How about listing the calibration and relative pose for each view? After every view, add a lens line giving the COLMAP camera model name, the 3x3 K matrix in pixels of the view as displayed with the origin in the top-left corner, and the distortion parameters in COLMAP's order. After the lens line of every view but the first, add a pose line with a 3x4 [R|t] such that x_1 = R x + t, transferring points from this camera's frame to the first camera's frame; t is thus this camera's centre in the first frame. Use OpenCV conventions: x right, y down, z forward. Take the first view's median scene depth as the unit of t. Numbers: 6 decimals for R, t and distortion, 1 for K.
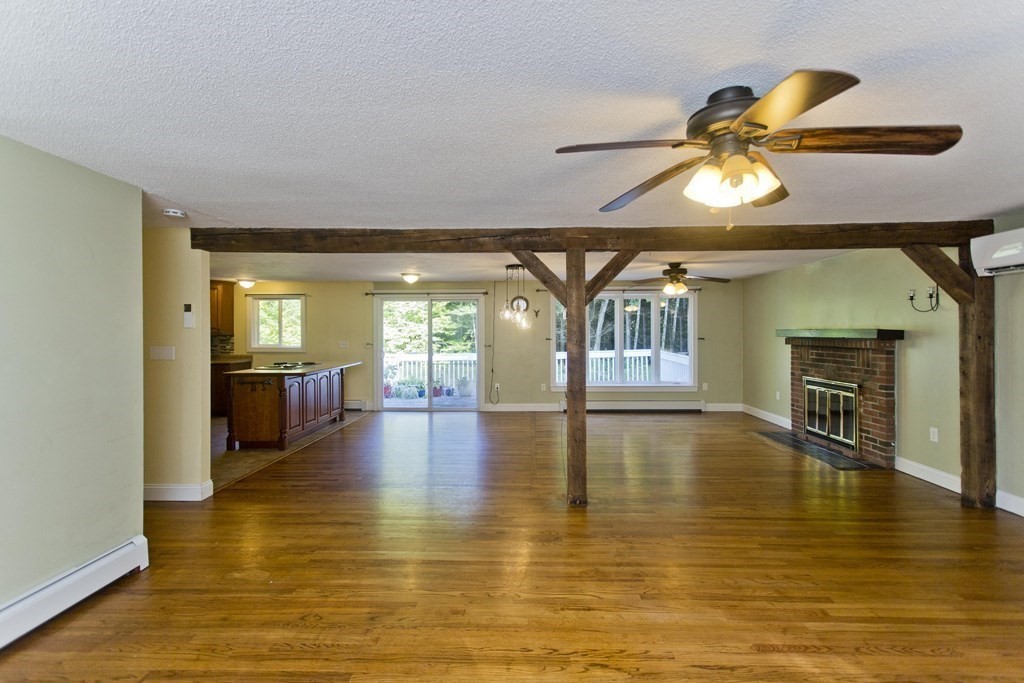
lens RADIAL K [[491.5, 0, 514.9], [0, 491.5, 330.8], [0, 0, 1]] dist [-0.001569, 0.001309]
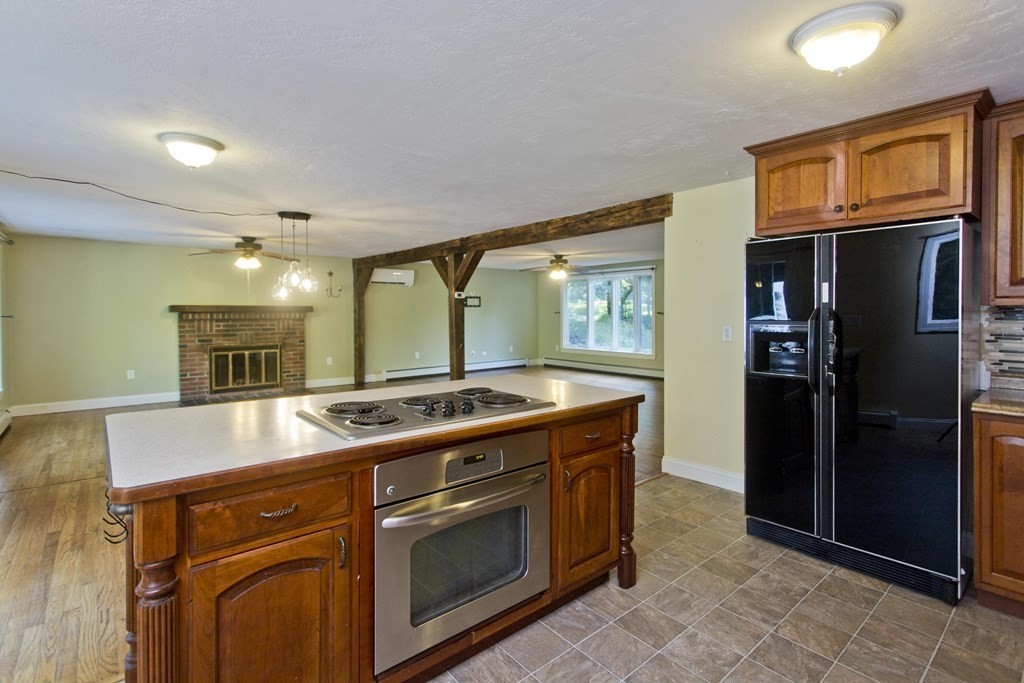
lens RADIAL K [[491.5, 0, 519.4], [0, 491.5, 318.5], [0, 0, 1]] dist [-0.001569, 0.001309]
pose [[-0.679627, -0.007515, 0.733519, -0.899159], [0.001002, 0.999937, 0.011173, 0.018665], [-0.733557, 0.008329, -0.679577, 1.475630]]
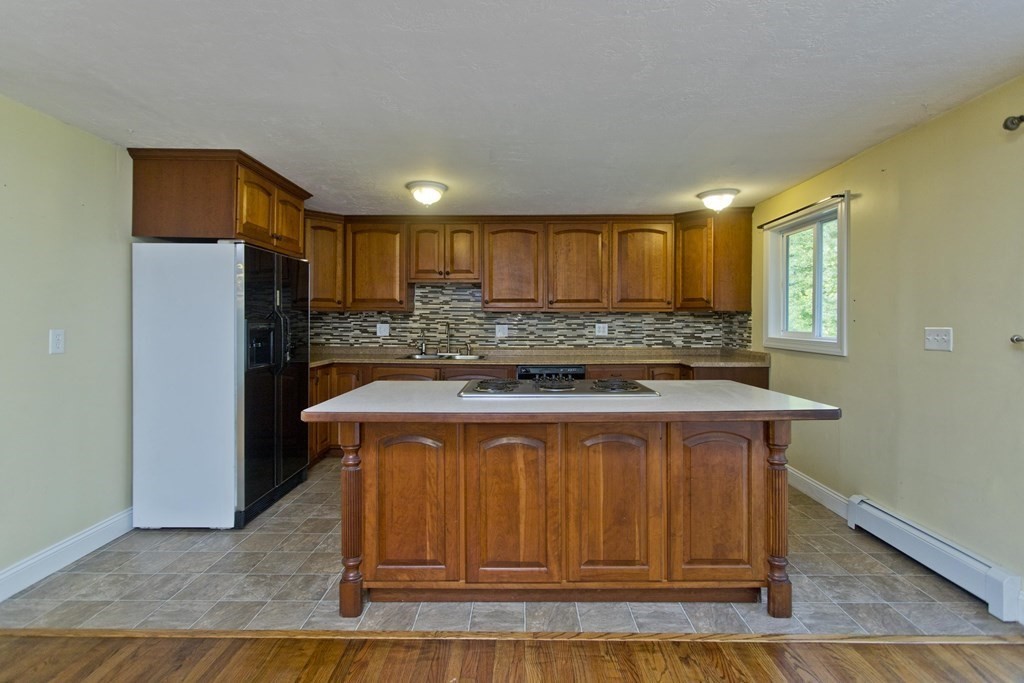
lens RADIAL K [[491.5, 0, 519.2], [0, 491.5, 324.8], [0, 0, 1]] dist [-0.001569, 0.001309]
pose [[0.035011, 0.010543, -0.999331, -0.112847], [-0.001625, 0.999944, 0.010492, 0.026147], [0.999386, 0.001257, 0.035026, 1.220041]]
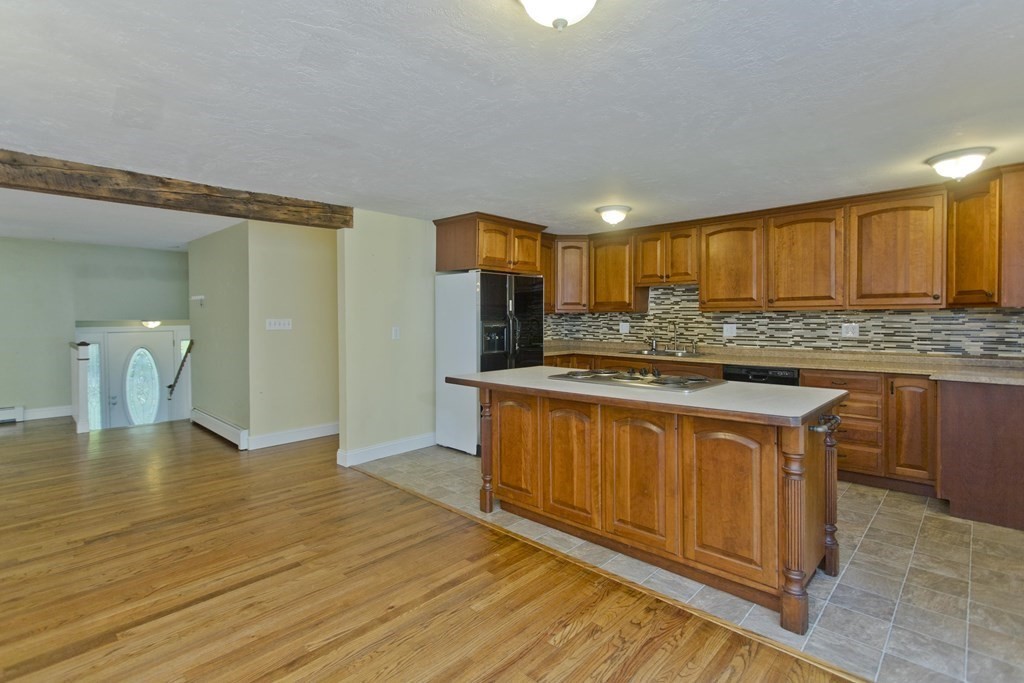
lens RADIAL K [[491.5, 0, 503.2], [0, 491.5, 325.8], [0, 0, 1]] dist [-0.001569, 0.001309]
pose [[-0.666560, 0.018536, -0.745221, -0.067387], [0.005810, 0.999790, 0.019671, 0.018271], [0.745429, 0.008782, -0.666527, 1.527324]]
